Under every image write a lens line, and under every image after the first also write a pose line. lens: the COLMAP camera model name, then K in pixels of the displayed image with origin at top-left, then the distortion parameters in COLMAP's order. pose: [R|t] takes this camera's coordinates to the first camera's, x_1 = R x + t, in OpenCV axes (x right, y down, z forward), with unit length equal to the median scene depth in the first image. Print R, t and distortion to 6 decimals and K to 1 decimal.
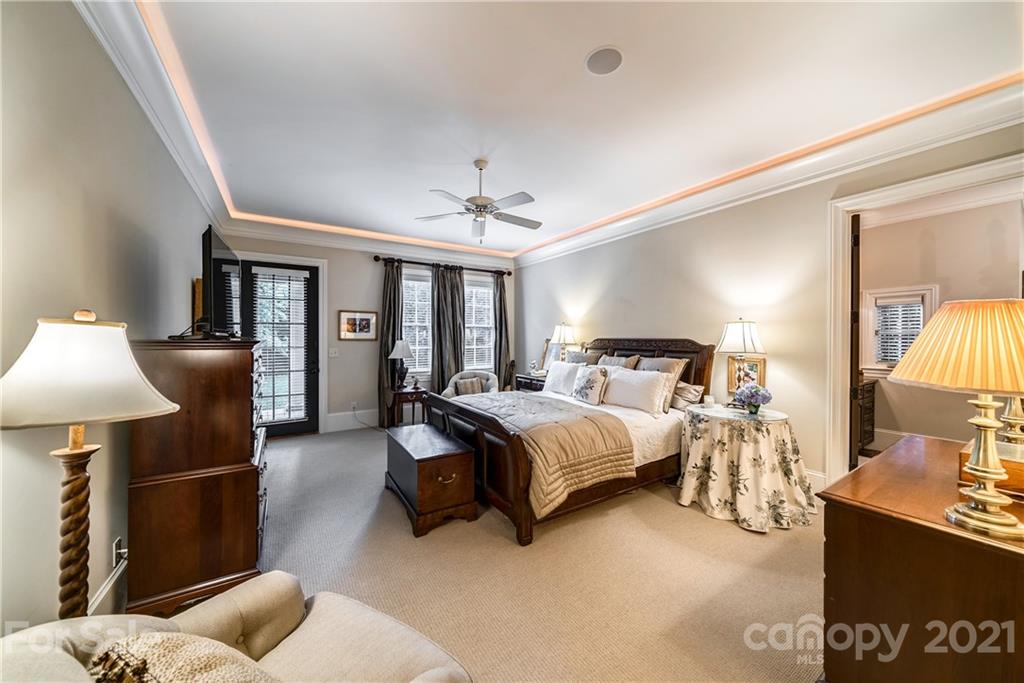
lens RADIAL K [[357.6, 0, 515.4], [0, 357.6, 340.1], [0, 0, 1]] dist [-0.004815, 0.000139]
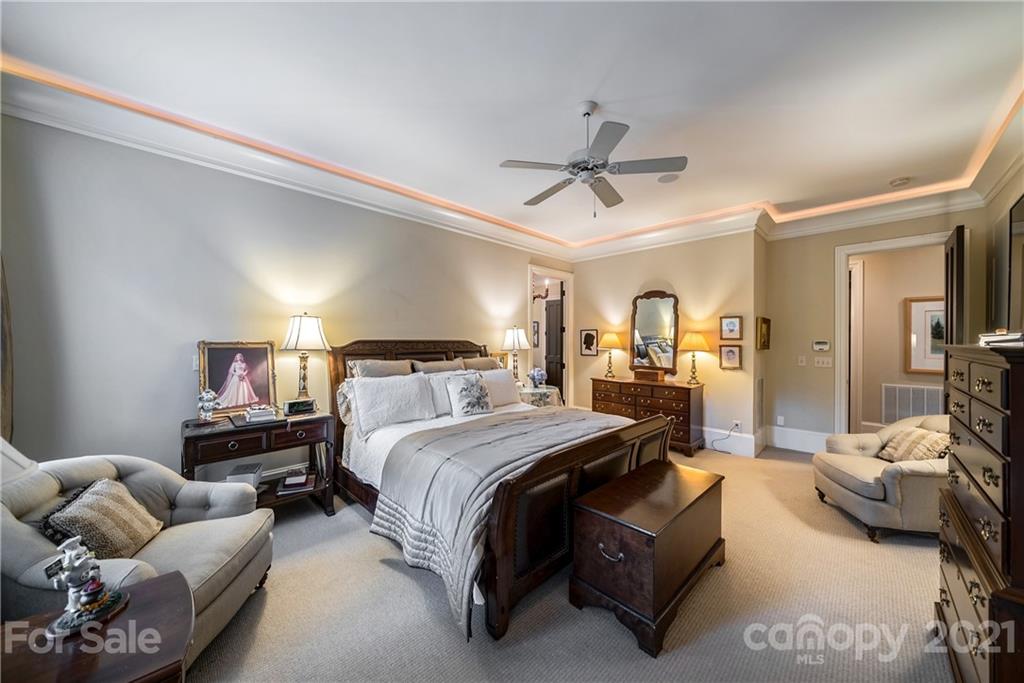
lens RADIAL K [[357.6, 0, 516.7], [0, 357.6, 340.8], [0, 0, 1]] dist [-0.004815, 0.000139]
pose [[-0.217661, -0.011178, 0.975960, -0.589231], [-0.004008, 0.999936, 0.010559, -0.013006], [-0.976016, -0.001613, -0.217692, 0.963330]]
